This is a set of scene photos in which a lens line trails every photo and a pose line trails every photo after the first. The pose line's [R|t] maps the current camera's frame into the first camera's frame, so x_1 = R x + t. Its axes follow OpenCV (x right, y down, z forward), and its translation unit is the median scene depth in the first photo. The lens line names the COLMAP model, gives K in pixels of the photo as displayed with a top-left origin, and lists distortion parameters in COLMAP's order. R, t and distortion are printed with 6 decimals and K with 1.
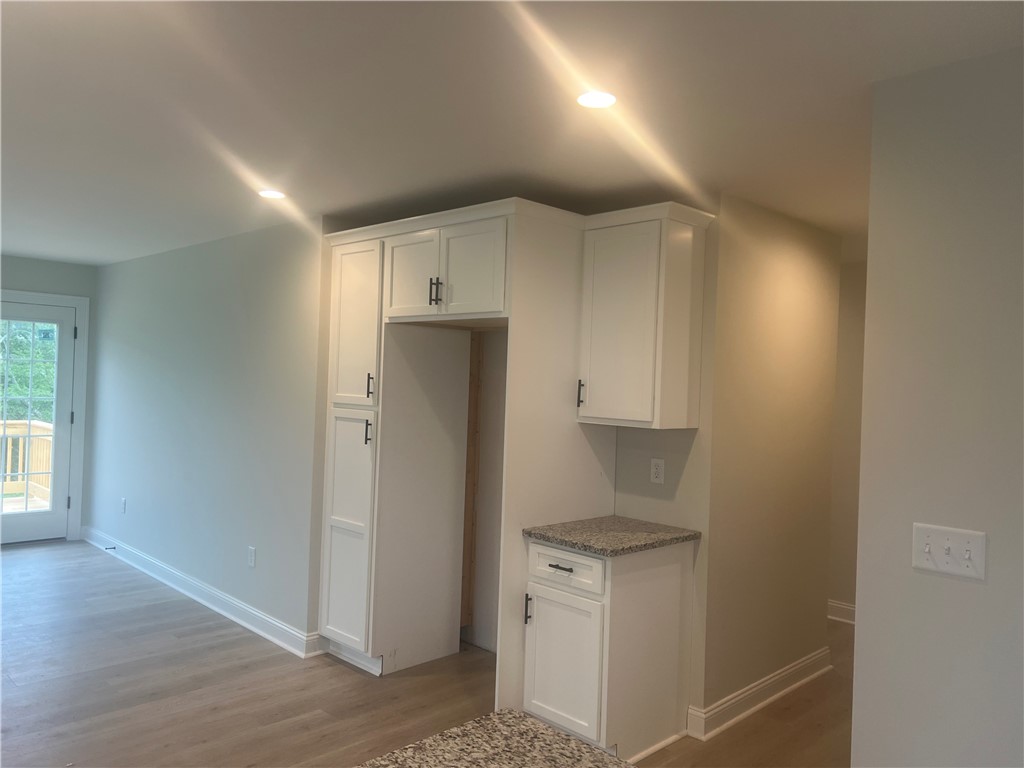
lens RADIAL K [[771.6, 0, 507.2], [0, 771.6, 383.4], [0, 0, 1]] dist [0.039687, -0.007609]
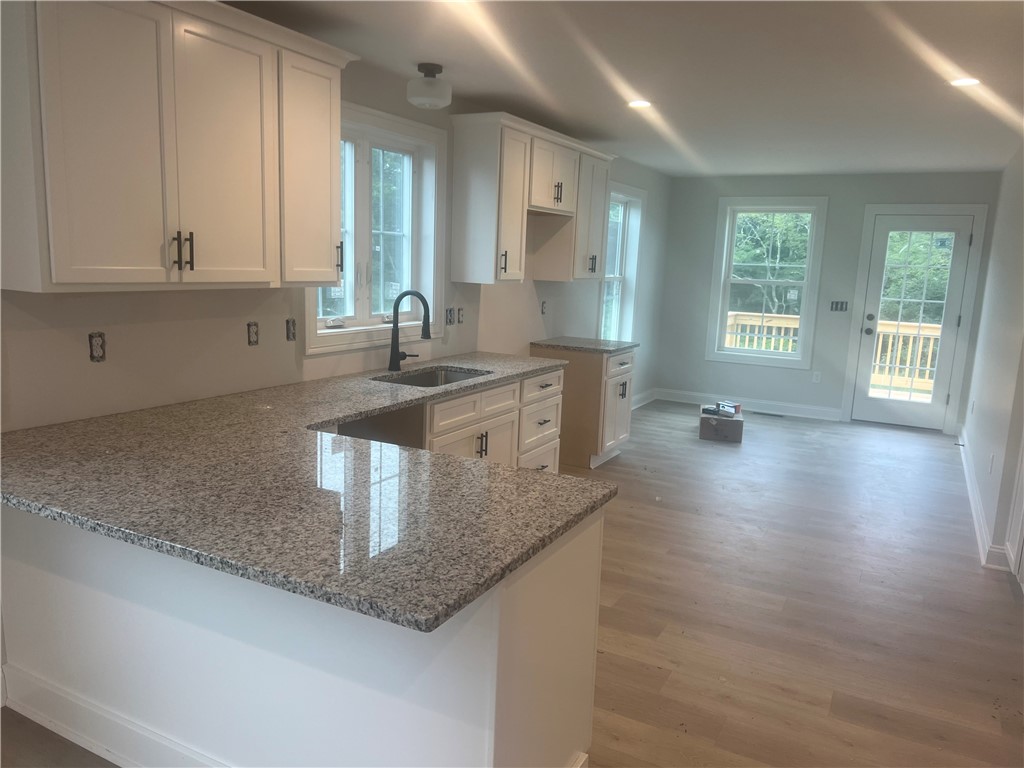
lens RADIAL K [[771.6, 0, 504.9], [0, 771.6, 391.1], [0, 0, 1]] dist [0.039687, -0.007609]
pose [[0.310304, 0.136869, -0.940733, 0.273231], [-0.030241, 0.990502, 0.134135, 0.014228], [0.950156, -0.013174, 0.311495, 0.080464]]
